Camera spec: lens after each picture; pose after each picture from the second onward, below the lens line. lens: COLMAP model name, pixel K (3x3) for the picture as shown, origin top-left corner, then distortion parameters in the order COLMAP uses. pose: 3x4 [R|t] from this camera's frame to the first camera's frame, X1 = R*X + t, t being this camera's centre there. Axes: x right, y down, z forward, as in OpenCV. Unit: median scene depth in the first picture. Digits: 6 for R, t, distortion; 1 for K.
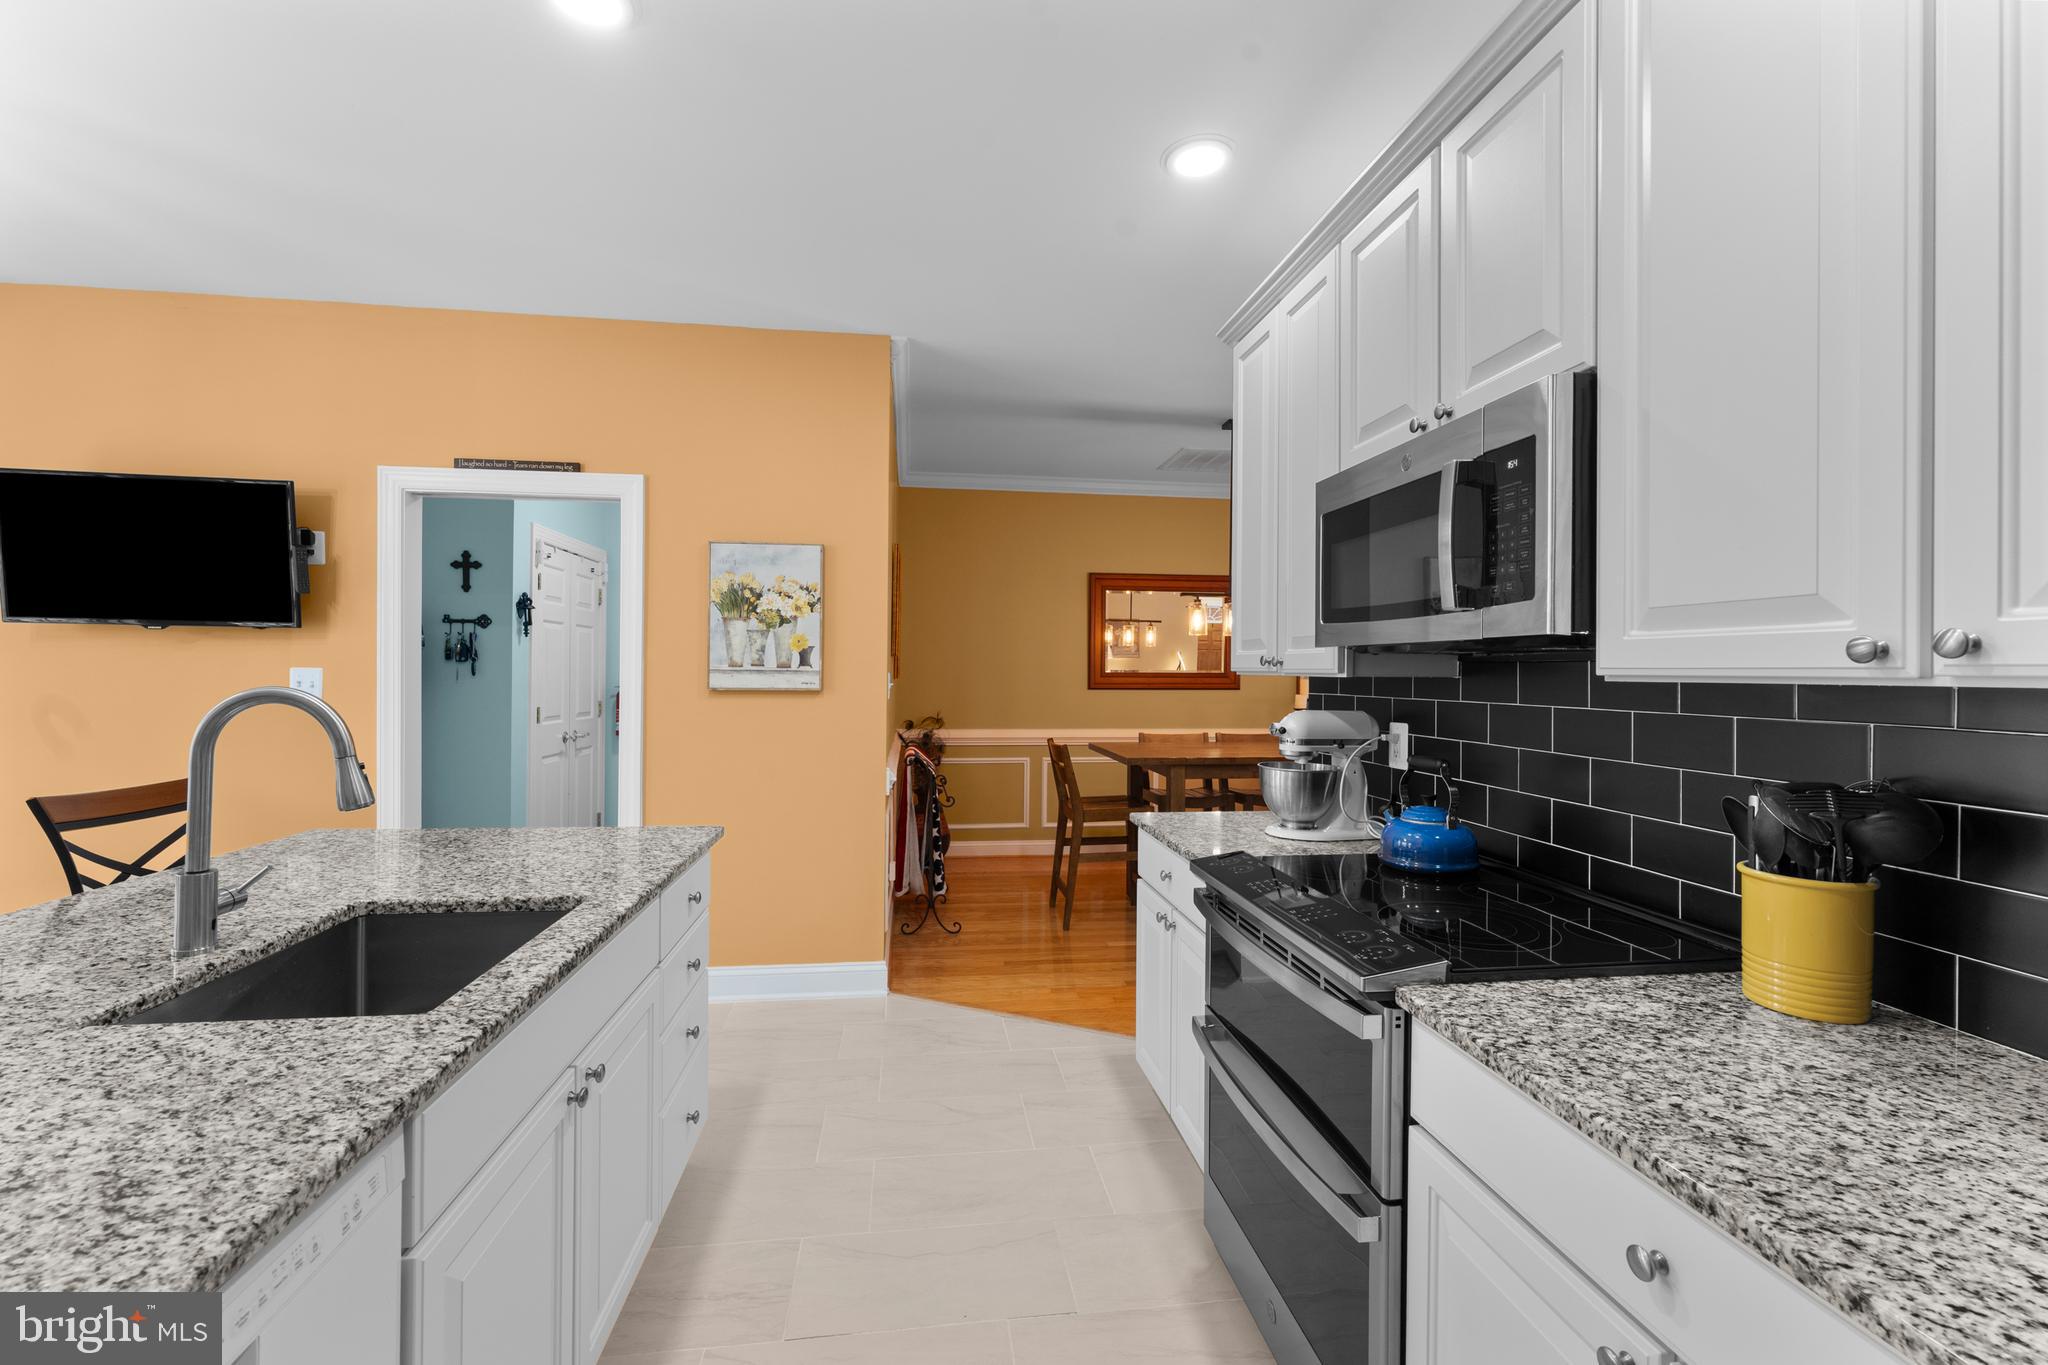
lens RADIAL K [[825.3, 0, 1014.7], [0, 825.3, 669.9], [0, 0, 1]] dist [0.001596, -0.000679]
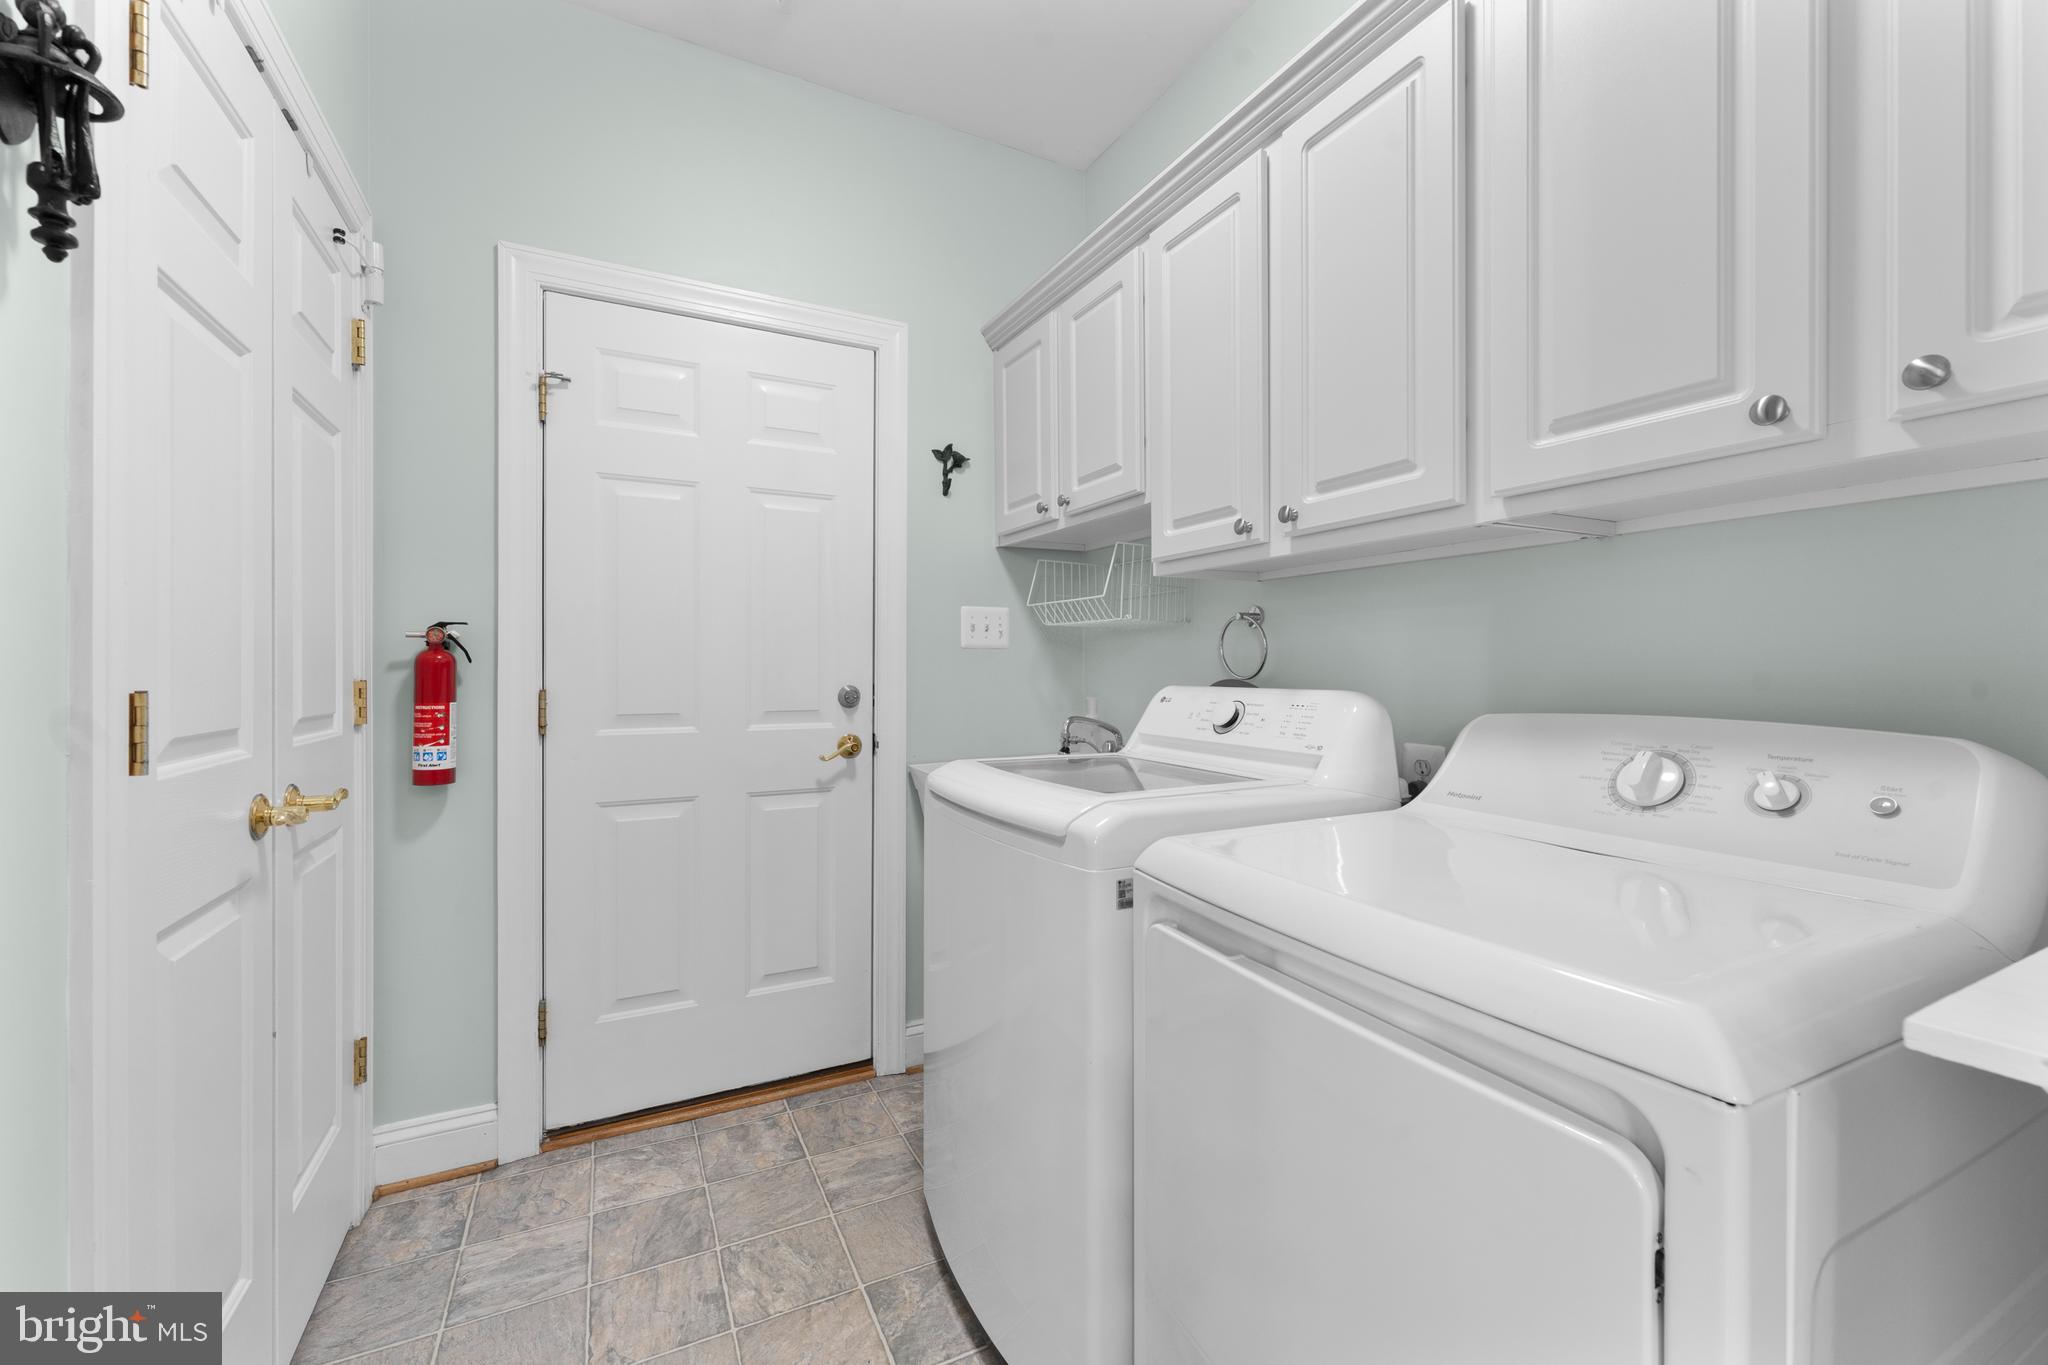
lens RADIAL K [[825.3, 0, 1033.4], [0, 825.3, 678.2], [0, 0, 1]] dist [0.001596, -0.000679]
pose [[0.943194, -0.000537, 0.332242, -0.392473], [-0.001367, 0.999984, 0.005497, 0.036564], [-0.332240, -0.005639, 0.943178, 0.662321]]
